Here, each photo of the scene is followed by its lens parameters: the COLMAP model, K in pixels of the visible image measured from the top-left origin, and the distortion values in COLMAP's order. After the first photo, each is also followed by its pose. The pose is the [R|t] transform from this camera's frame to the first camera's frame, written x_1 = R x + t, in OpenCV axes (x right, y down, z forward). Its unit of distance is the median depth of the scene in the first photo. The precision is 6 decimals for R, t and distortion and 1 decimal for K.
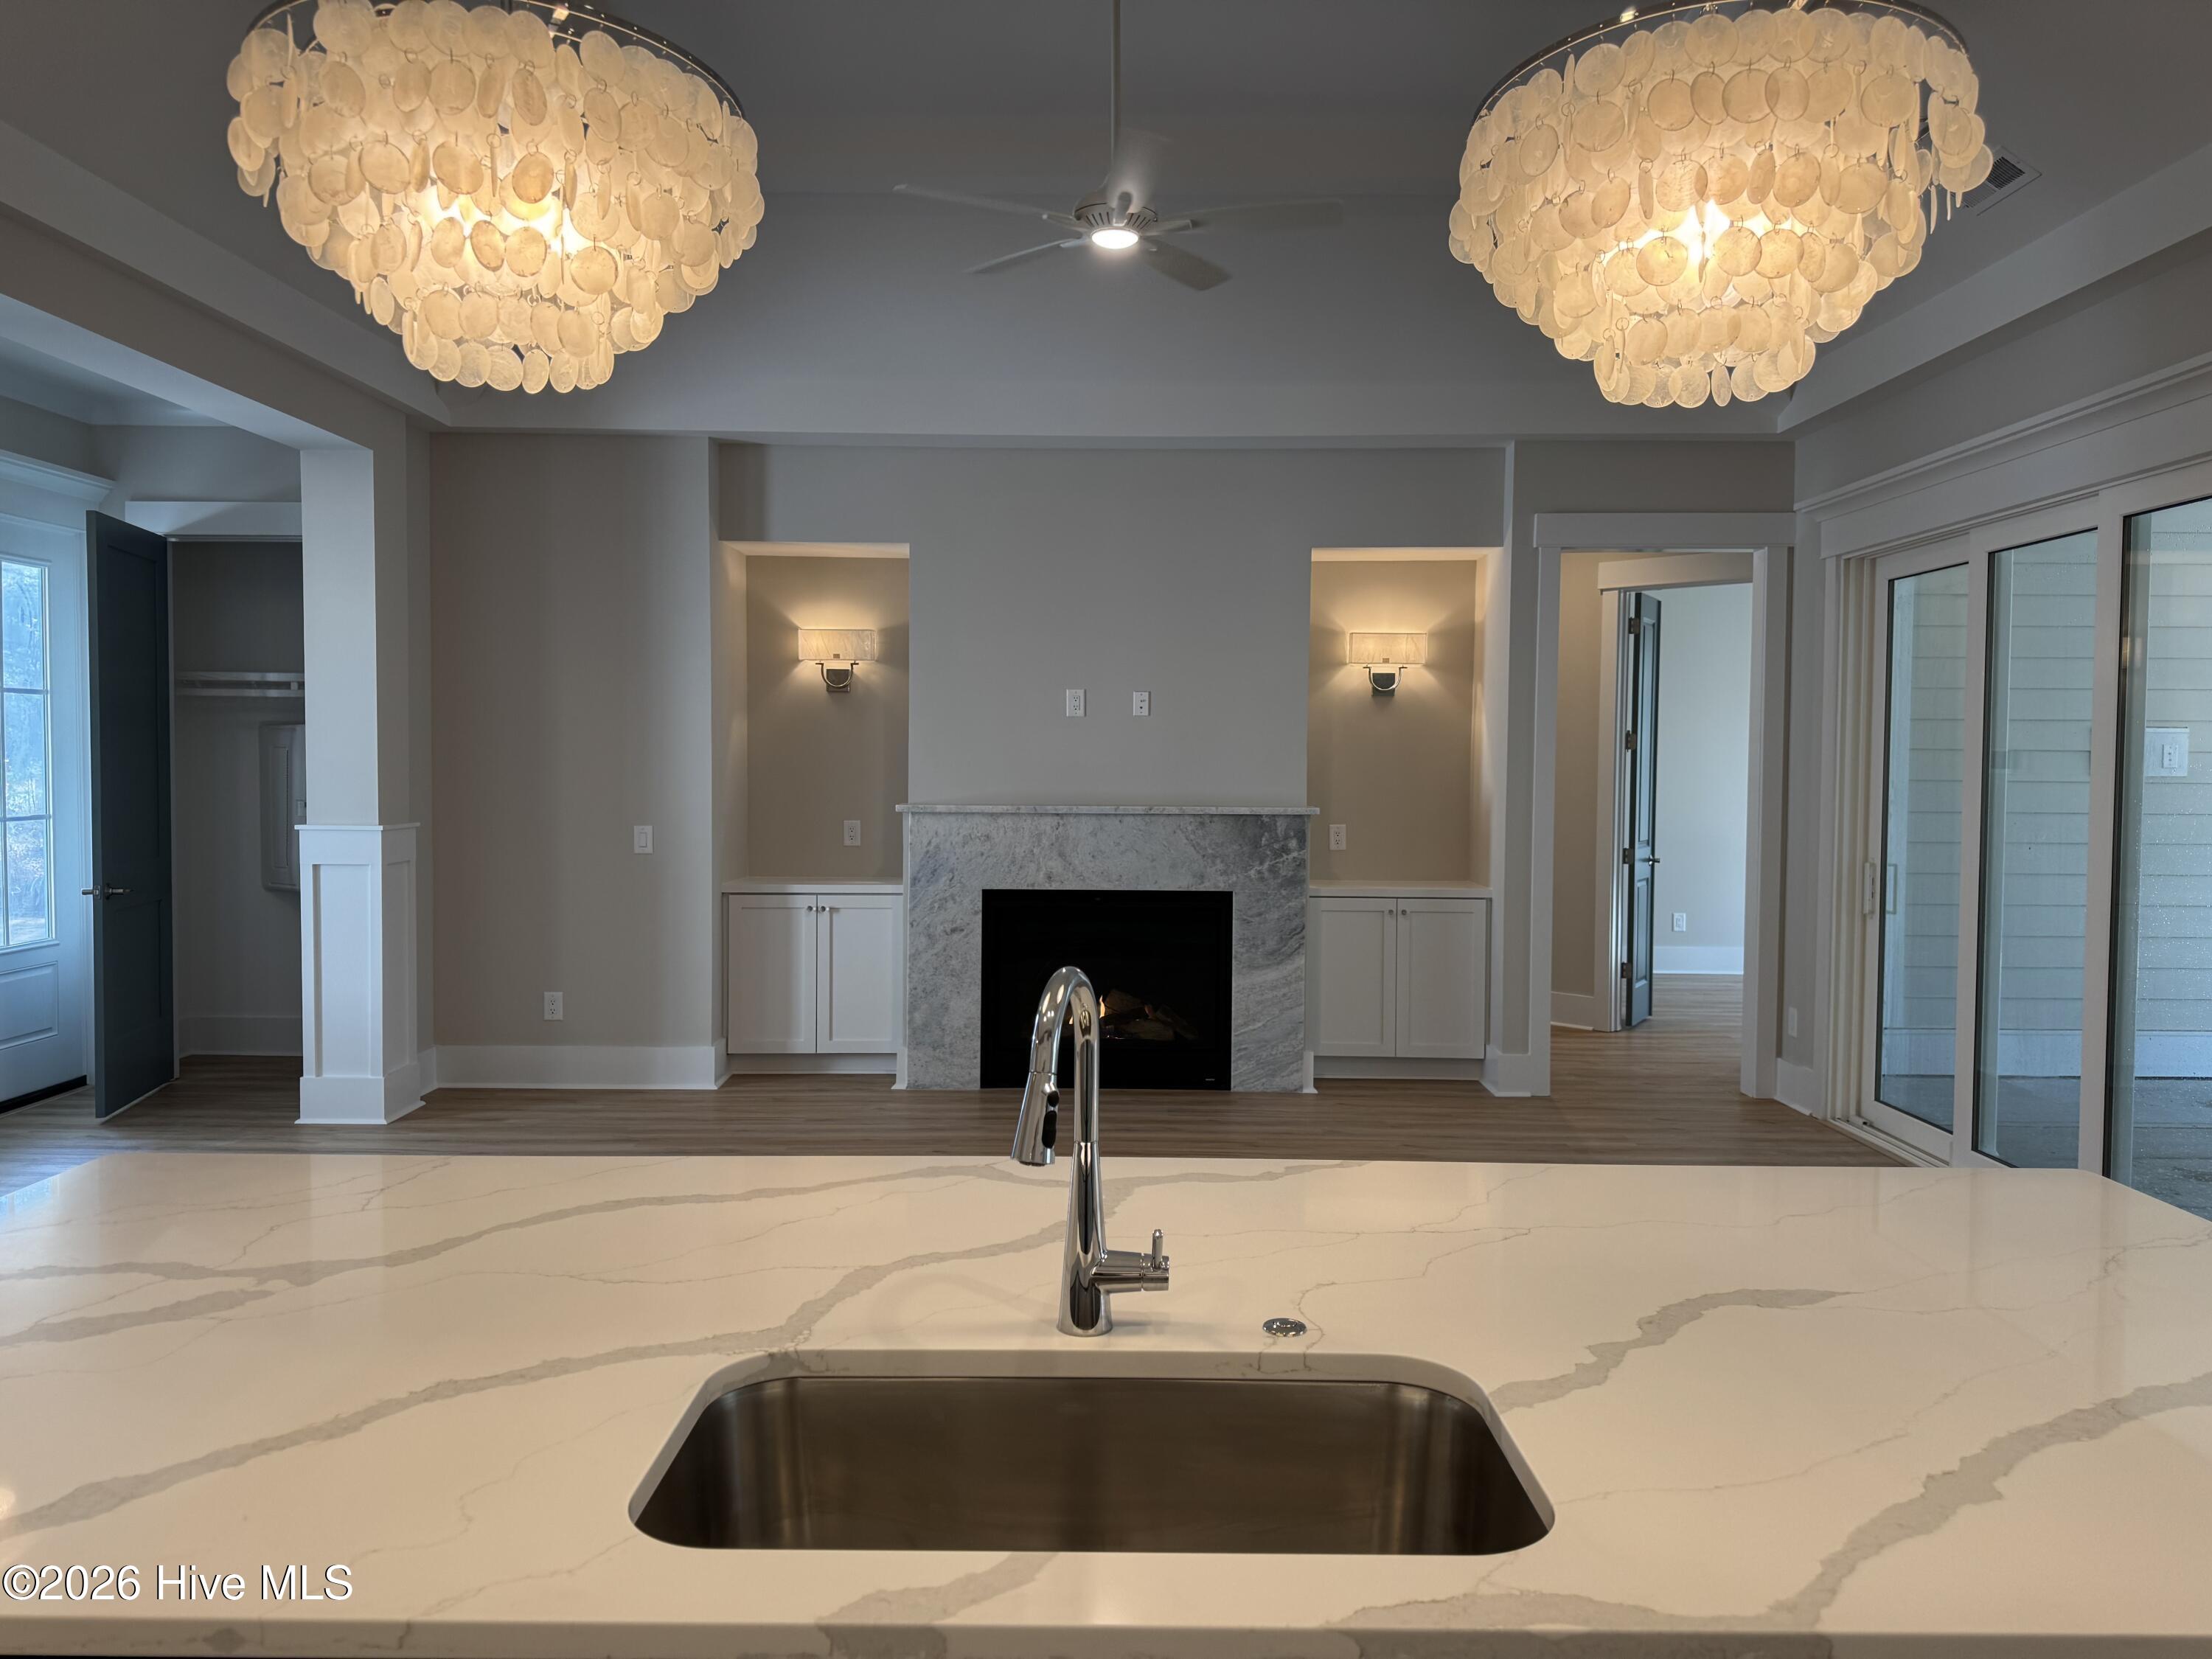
lens RADIAL K [[1548.7, 0, 1097.8], [0, 1548.7, 827.9], [0, 0, 1]] dist [0.167149, -0.165773]
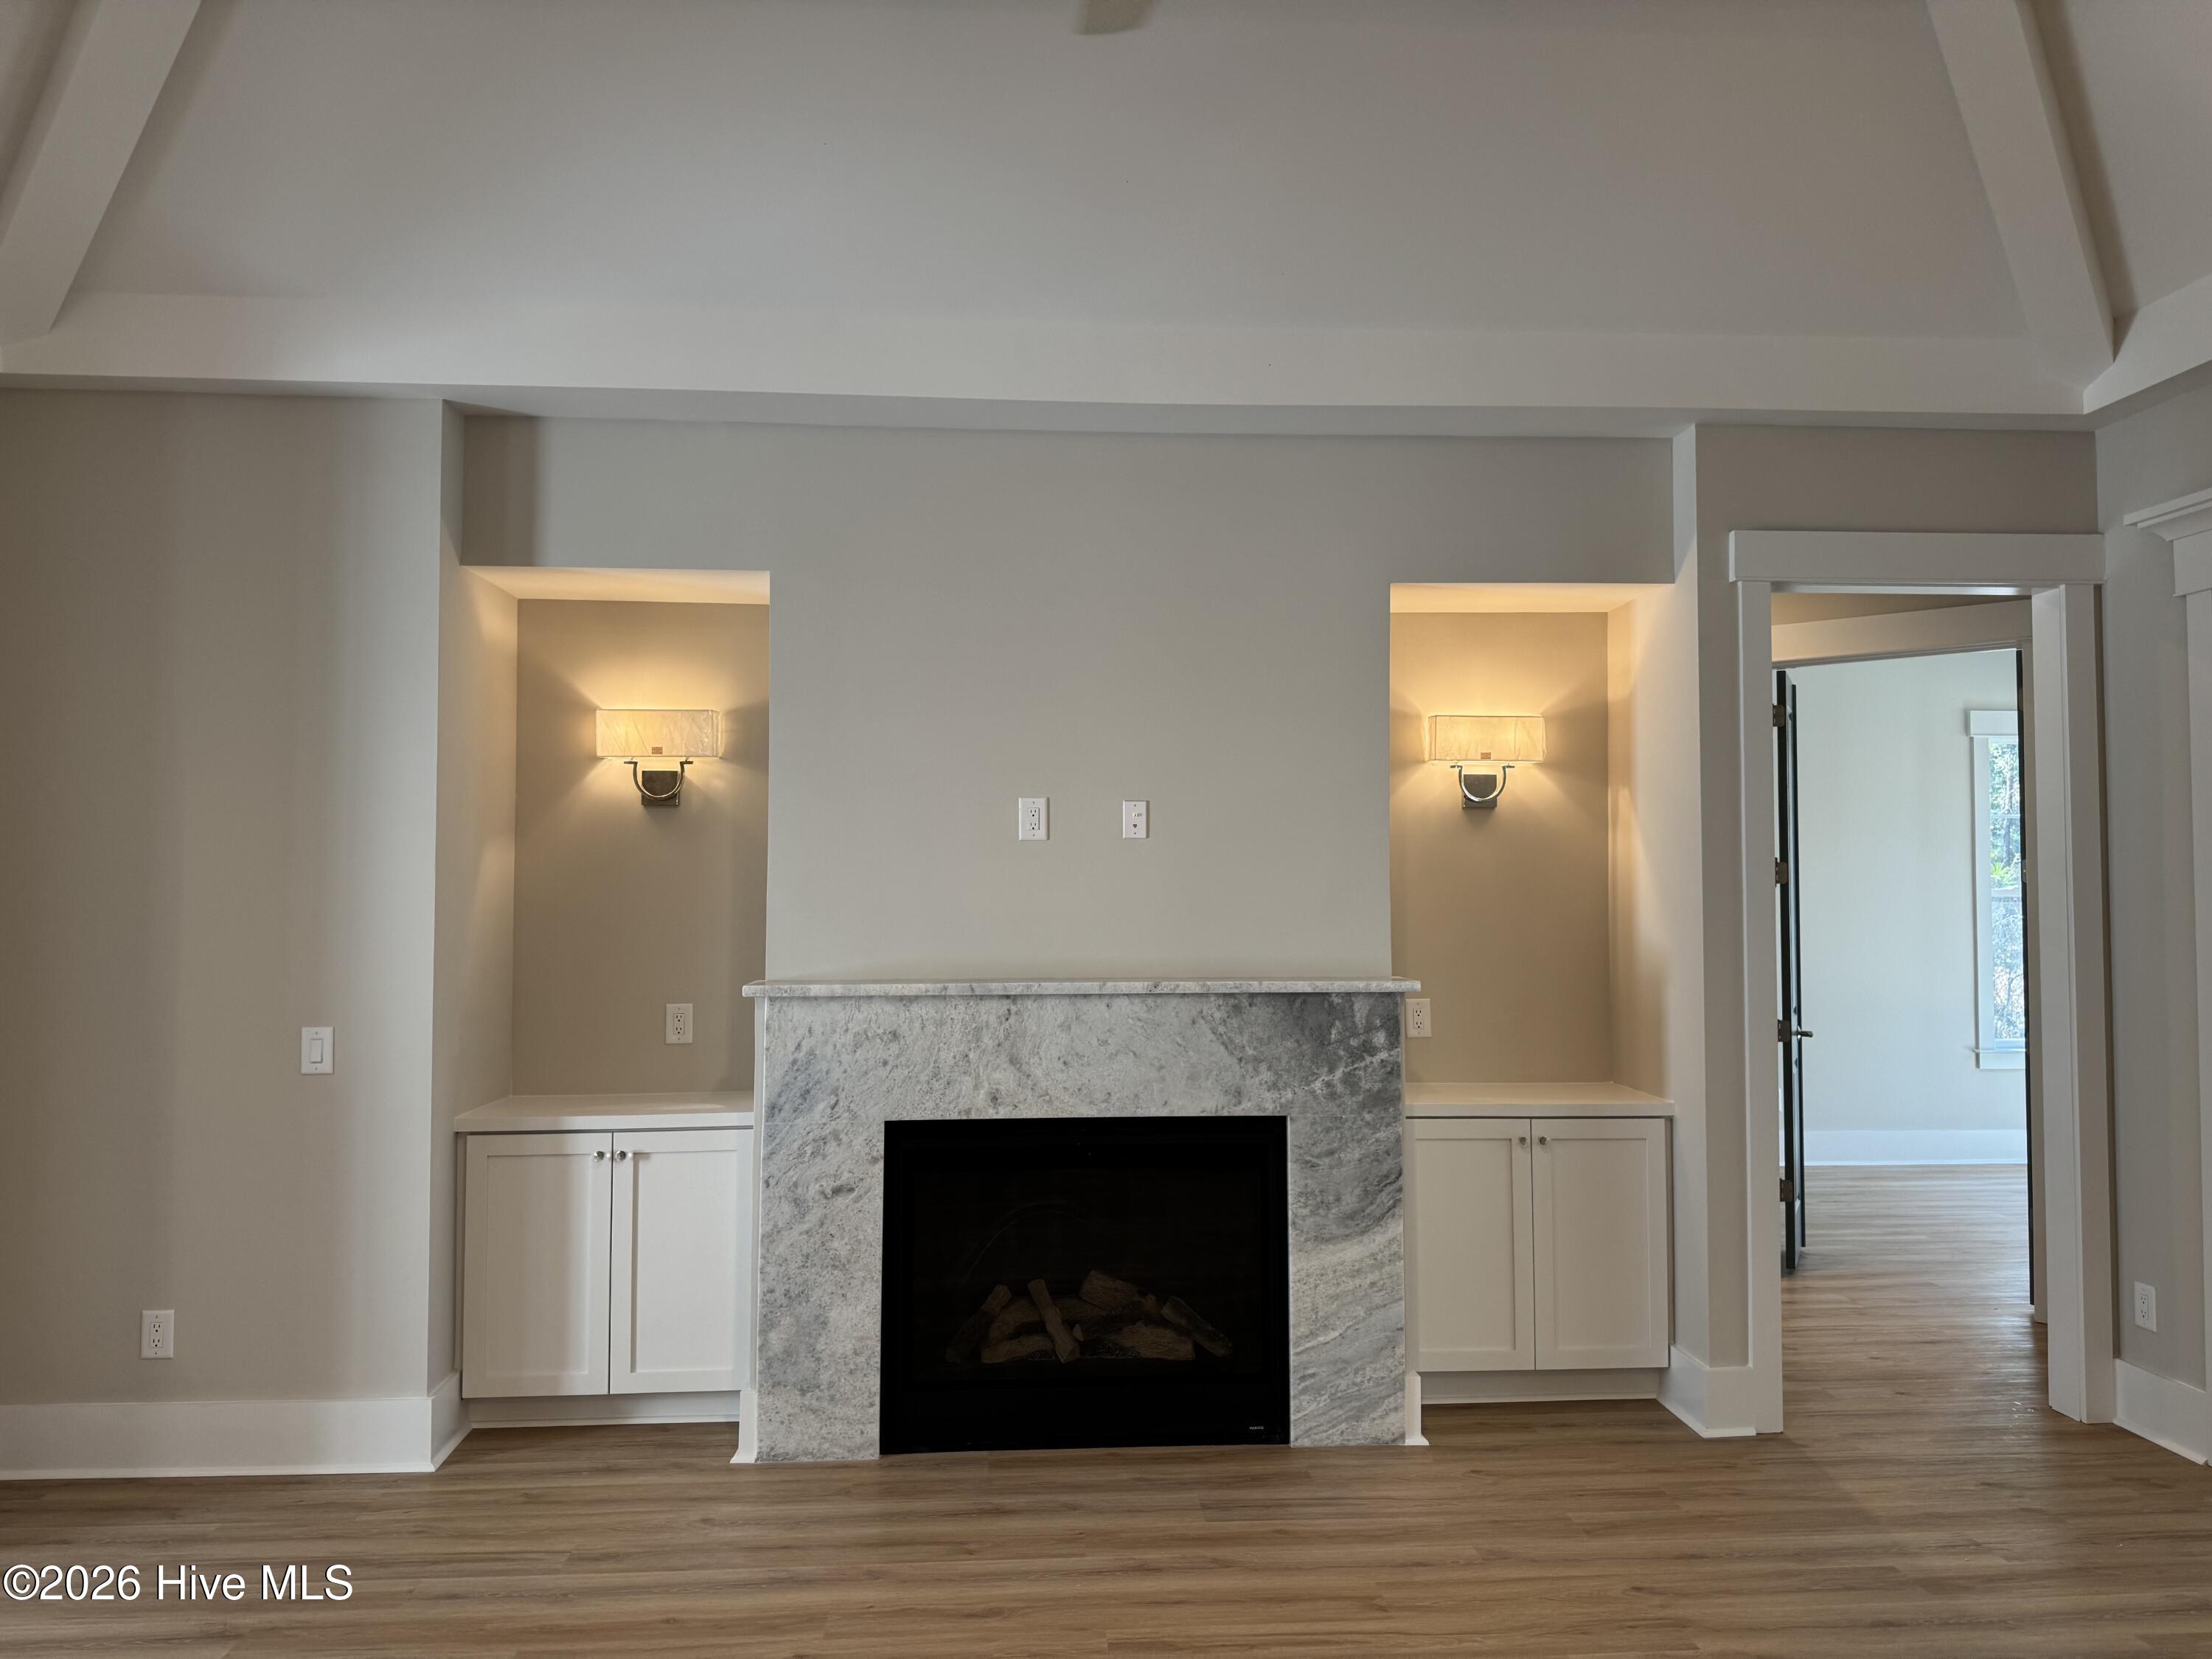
lens RADIAL K [[1555.8, 0, 1117.2], [0, 1555.8, 828.9], [0, 0, 1]] dist [0.159126, -0.263810]
pose [[0.996863, -0.005415, 0.078960, -0.031037], [0.011692, 0.996786, -0.079251, -0.025526], [-0.078277, 0.079925, 0.993723, 0.363881]]
